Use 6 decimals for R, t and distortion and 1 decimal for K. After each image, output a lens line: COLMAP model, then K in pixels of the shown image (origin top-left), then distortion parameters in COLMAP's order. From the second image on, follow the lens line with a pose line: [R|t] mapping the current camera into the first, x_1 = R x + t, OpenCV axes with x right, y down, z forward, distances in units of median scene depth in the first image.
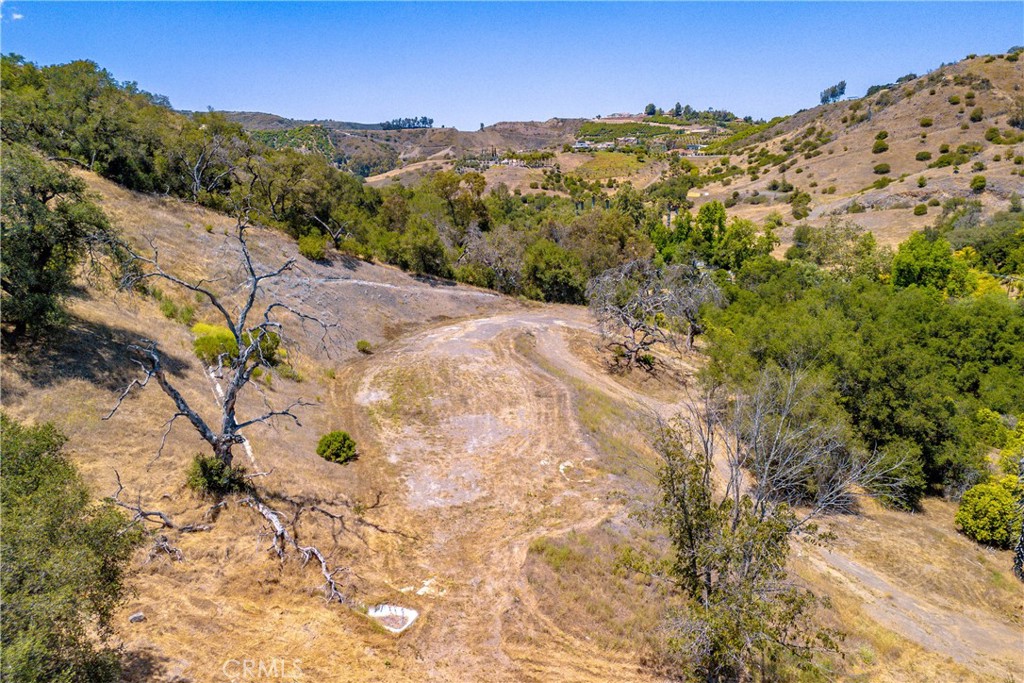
lens RADIAL K [[744.3, 0, 512.0], [0, 744.3, 341.5], [0, 0, 1]] dist [0.101992, -0.119279]
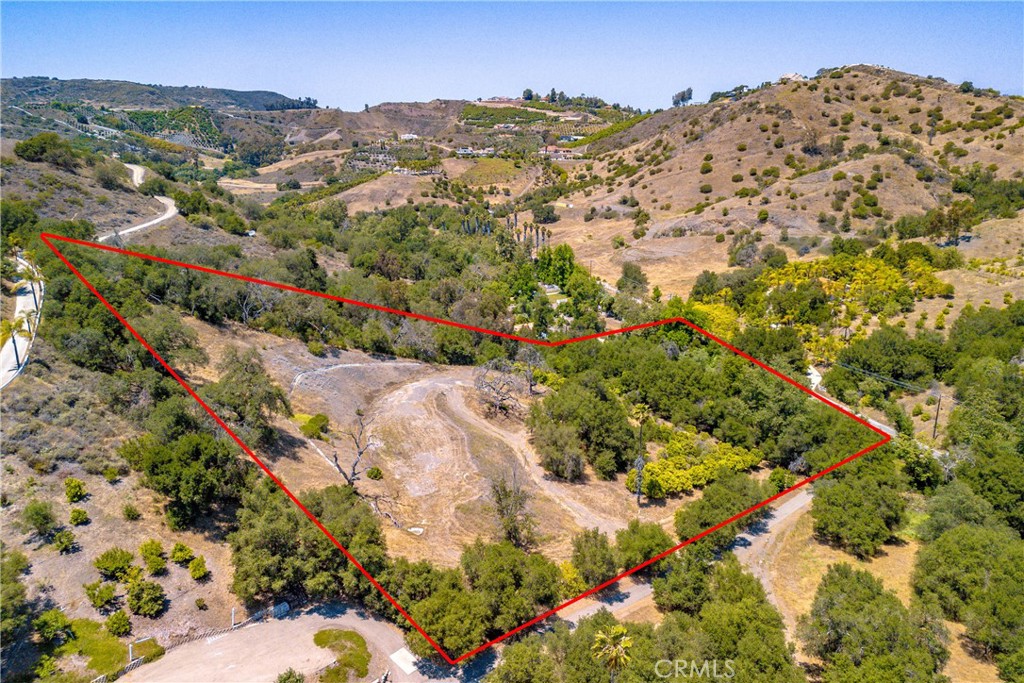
lens RADIAL K [[744.3, 0, 512.0], [0, 744.3, 341.5], [0, 0, 1]] dist [0.101992, -0.119279]
pose [[0.988704, -0.035358, 0.145648, -0.013691], [0.028061, 0.998260, 0.051855, -0.044476], [-0.147228, -0.047182, 0.987977, -0.162463]]
